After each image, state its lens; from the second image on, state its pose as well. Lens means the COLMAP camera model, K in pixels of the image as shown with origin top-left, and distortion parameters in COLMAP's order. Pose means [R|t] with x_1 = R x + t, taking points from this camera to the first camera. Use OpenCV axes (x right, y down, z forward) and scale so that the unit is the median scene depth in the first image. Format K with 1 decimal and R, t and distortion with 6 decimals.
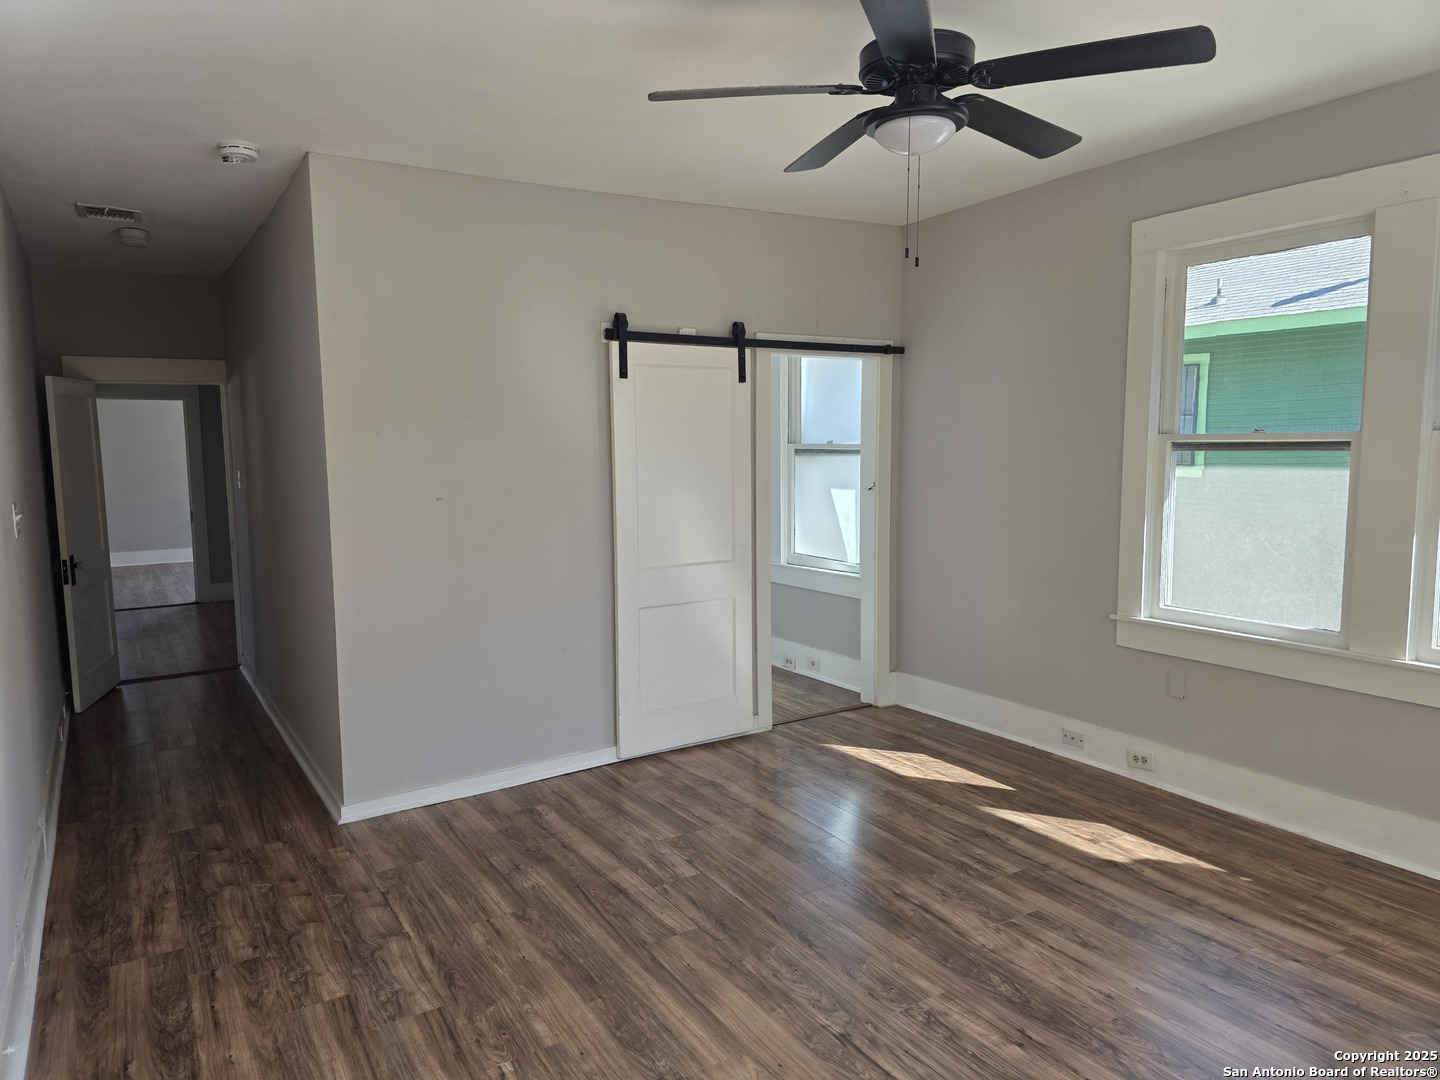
lens RADIAL K [[983.7, 0, 718.0], [0, 983.7, 535.2], [0, 0, 1]] dist [0.030965, -0.017915]
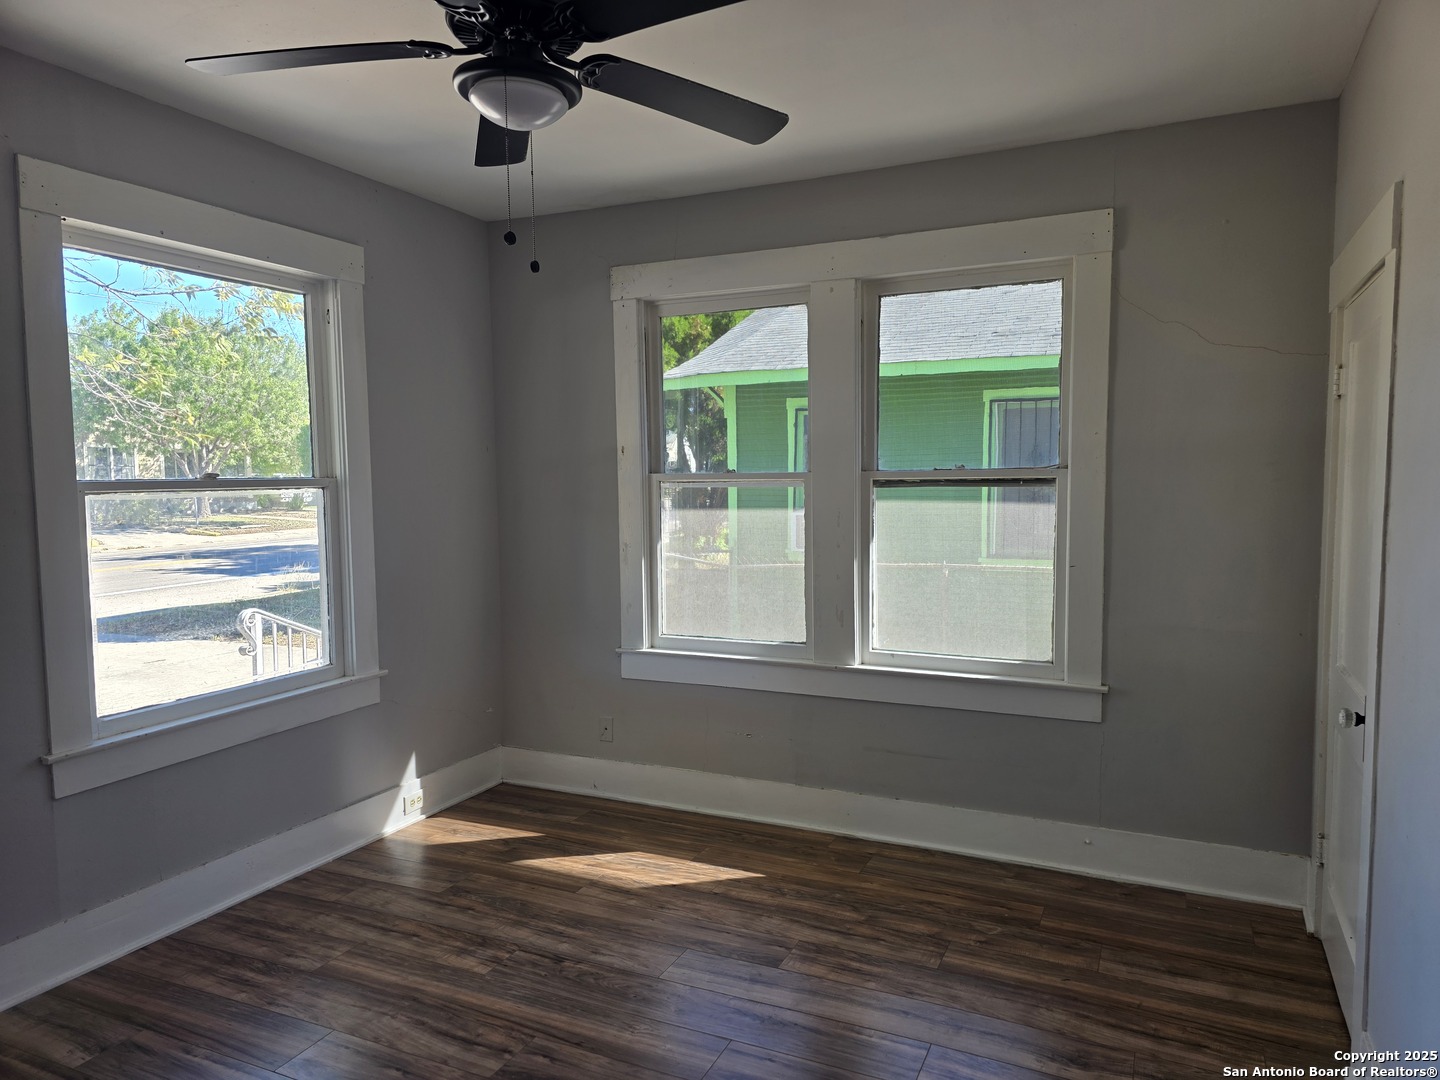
lens RADIAL K [[983.7, 0, 715.3], [0, 983.7, 556.4], [0, 0, 1]] dist [0.030965, -0.017915]
pose [[0.865293, -0.041000, 0.499586, -0.057300], [0.051147, 0.998669, -0.006630, -0.007302], [-0.498650, 0.031290, 0.866239, 0.091968]]
